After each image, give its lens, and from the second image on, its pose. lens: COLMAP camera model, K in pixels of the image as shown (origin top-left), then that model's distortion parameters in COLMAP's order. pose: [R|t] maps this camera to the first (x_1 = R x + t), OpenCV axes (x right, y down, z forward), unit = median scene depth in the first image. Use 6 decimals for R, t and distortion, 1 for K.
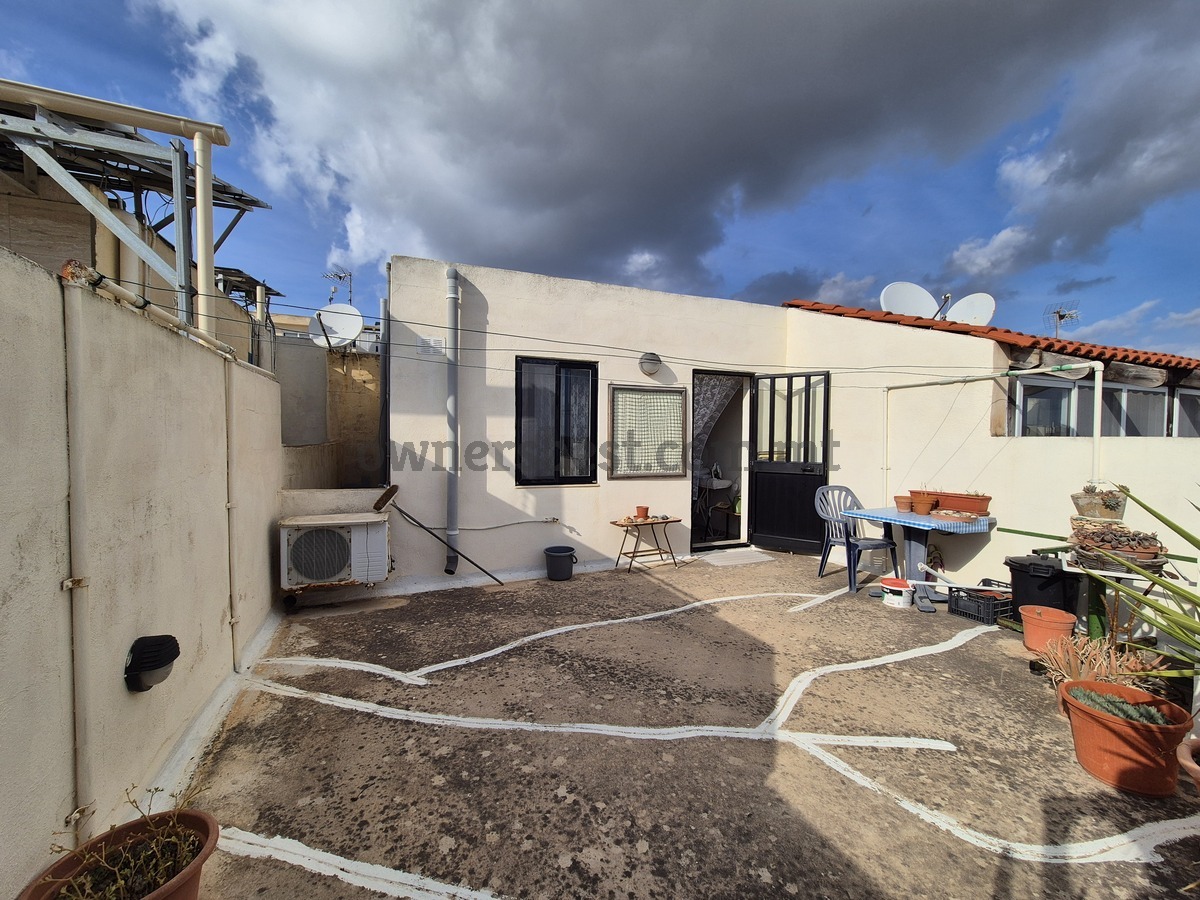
lens RADIAL K [[492.5, 0, 598.4], [0, 492.5, 452.2], [0, 0, 1]] dist [-0.003027, 0.000670]
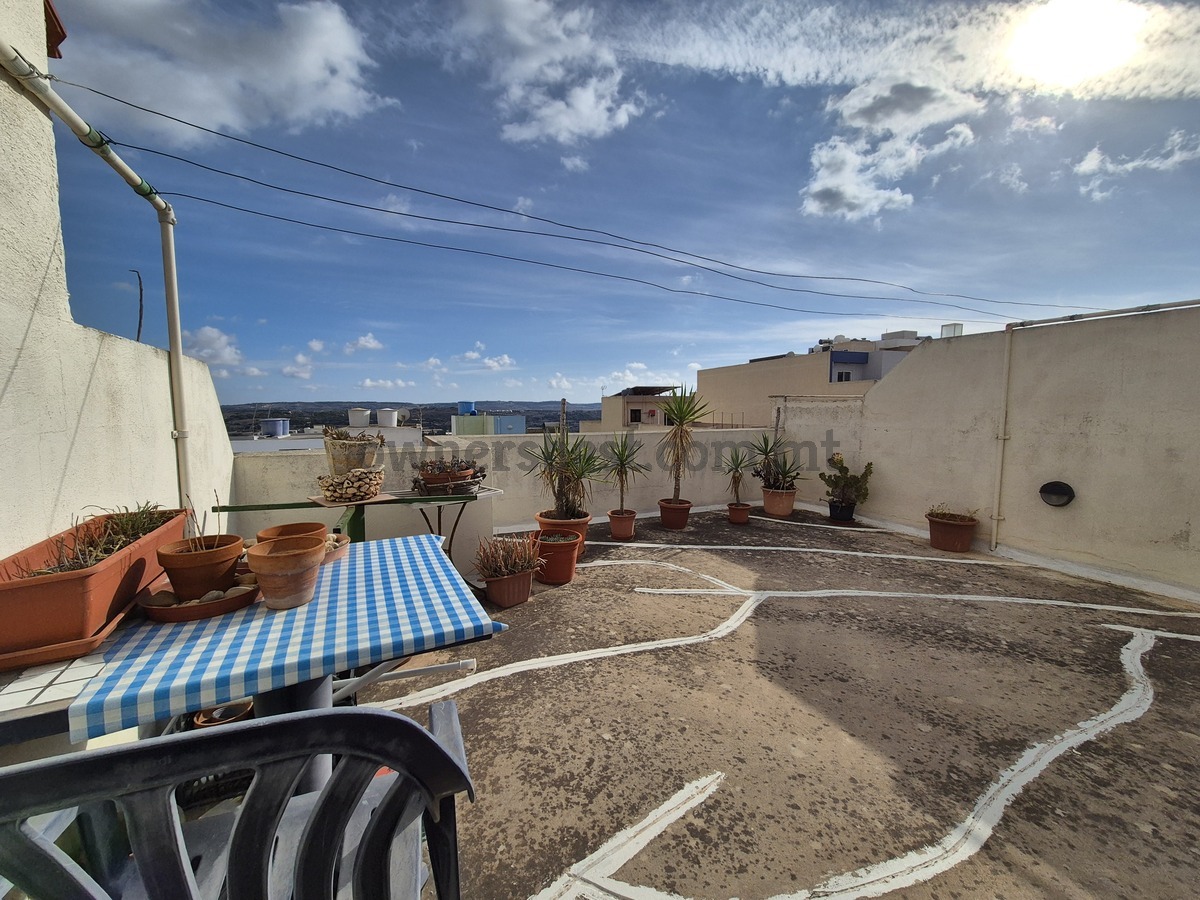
lens RADIAL K [[492.5, 0, 600.0], [0, 492.5, 450.4], [0, 0, 1]] dist [-0.003027, 0.000670]
pose [[-0.999210, -0.000660, -0.039726, 0.772061], [-0.005133, 0.993629, 0.112586, 0.016525], [0.039398, 0.112701, -0.992848, 2.102783]]
